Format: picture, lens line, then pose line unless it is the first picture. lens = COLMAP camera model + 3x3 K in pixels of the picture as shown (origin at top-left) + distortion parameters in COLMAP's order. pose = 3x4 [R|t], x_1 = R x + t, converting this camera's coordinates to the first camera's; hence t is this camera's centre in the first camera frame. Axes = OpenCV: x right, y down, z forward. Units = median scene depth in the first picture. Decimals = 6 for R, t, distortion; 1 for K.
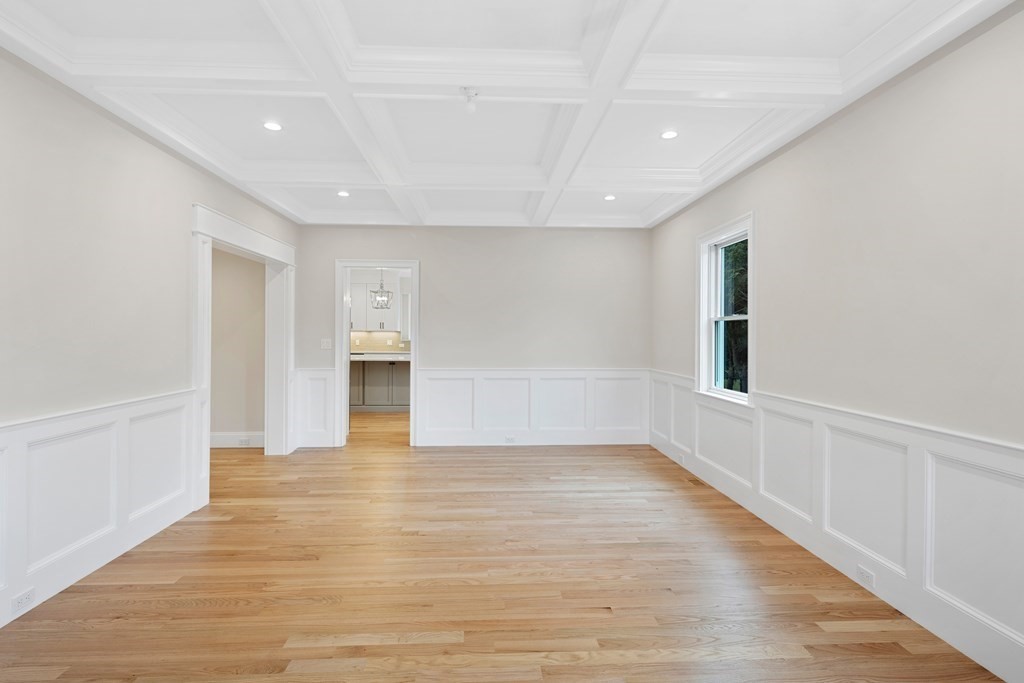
lens RADIAL K [[505.6, 0, 518.1], [0, 505.6, 340.9], [0, 0, 1]] dist [0.008211, -0.005252]
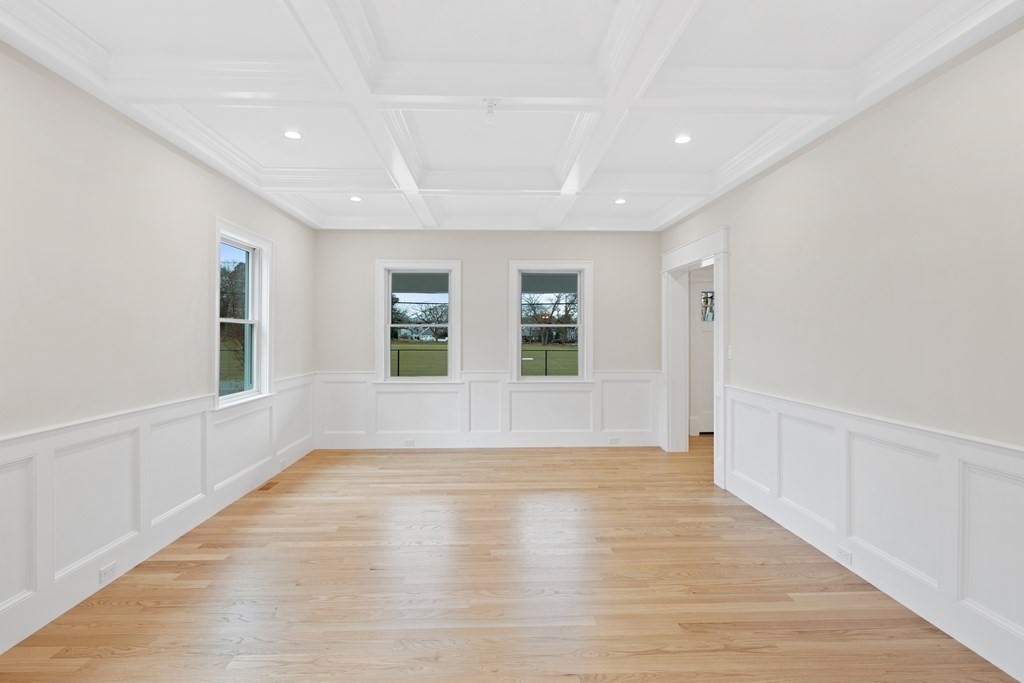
lens RADIAL K [[505.6, 0, 516.3], [0, 505.6, 337.1], [0, 0, 1]] dist [0.008211, -0.005252]
pose [[-0.999830, -0.004252, 0.017934, -0.162220], [-0.003949, 0.999850, 0.016890, -0.037329], [-0.018003, 0.016817, -0.999696, 1.943631]]
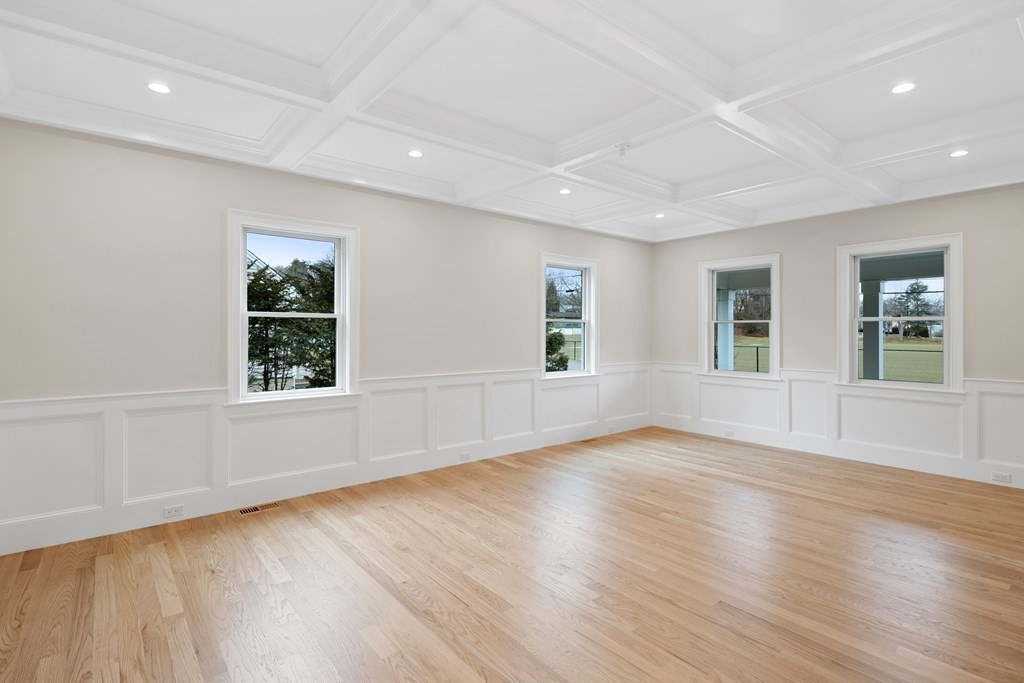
lens RADIAL K [[505.6, 0, 506.0], [0, 505.6, 336.4], [0, 0, 1]] dist [0.008211, -0.005252]
pose [[-0.581264, -0.012680, 0.813616, -0.941858], [0.006135, 0.999782, 0.019965, -0.033673], [-0.813692, 0.016596, -0.581059, 1.922256]]
